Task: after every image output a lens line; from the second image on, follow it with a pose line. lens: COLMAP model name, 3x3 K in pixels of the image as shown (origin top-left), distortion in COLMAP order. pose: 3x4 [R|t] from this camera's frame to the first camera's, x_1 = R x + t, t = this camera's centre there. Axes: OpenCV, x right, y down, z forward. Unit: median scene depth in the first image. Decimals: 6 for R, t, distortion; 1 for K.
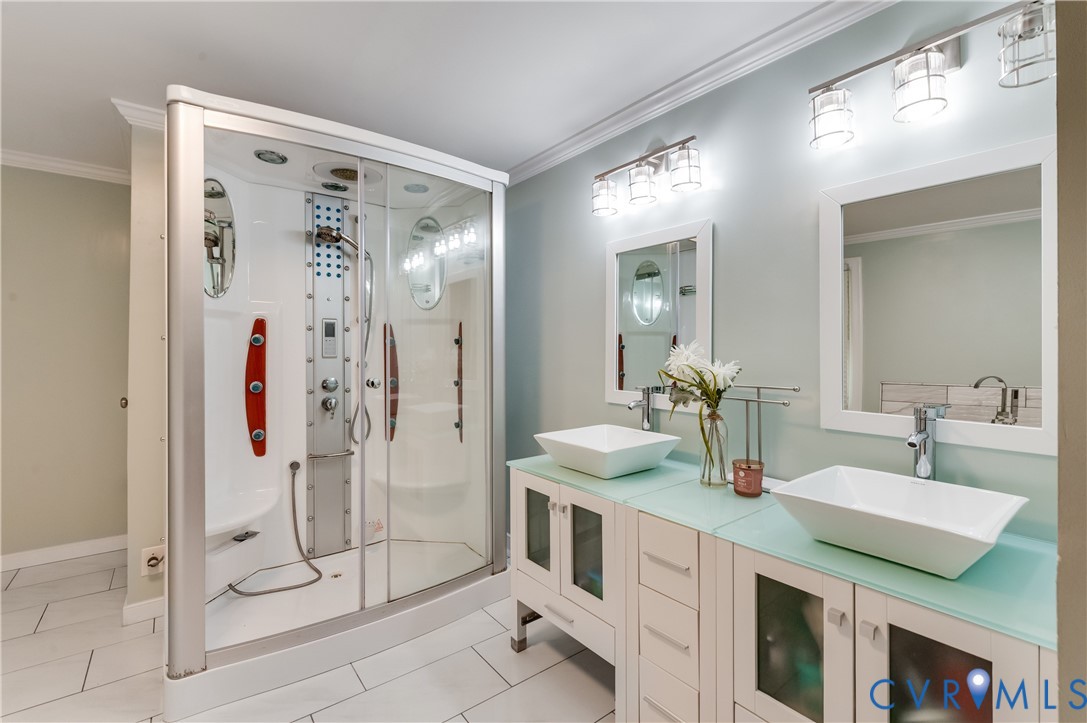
lens RADIAL K [[471.4, 0, 541.3], [0, 471.4, 355.1], [0, 0, 1]] dist [0.001986, 0.000130]
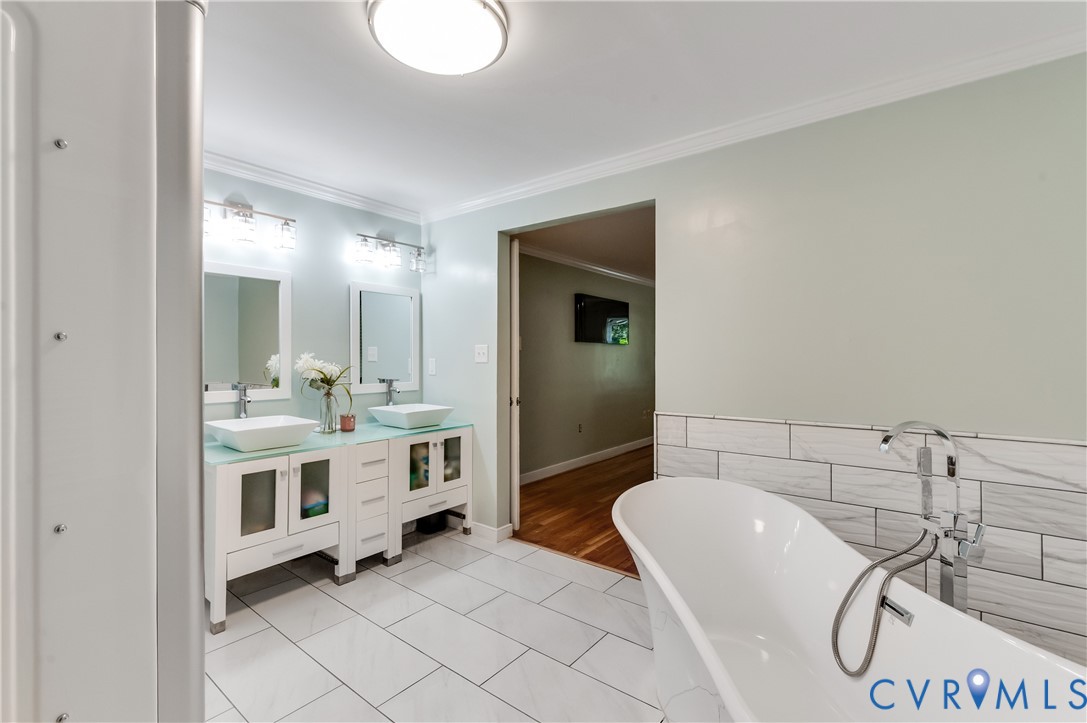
lens RADIAL K [[471.4, 0, 540.9], [0, 471.4, 357.6], [0, 0, 1]] dist [0.001986, 0.000130]
pose [[-0.256344, 0.001223, 0.966585, -1.515602], [0.010972, 0.999938, 0.001645, -0.001641], [-0.966523, 0.011027, -0.256341, 0.664515]]
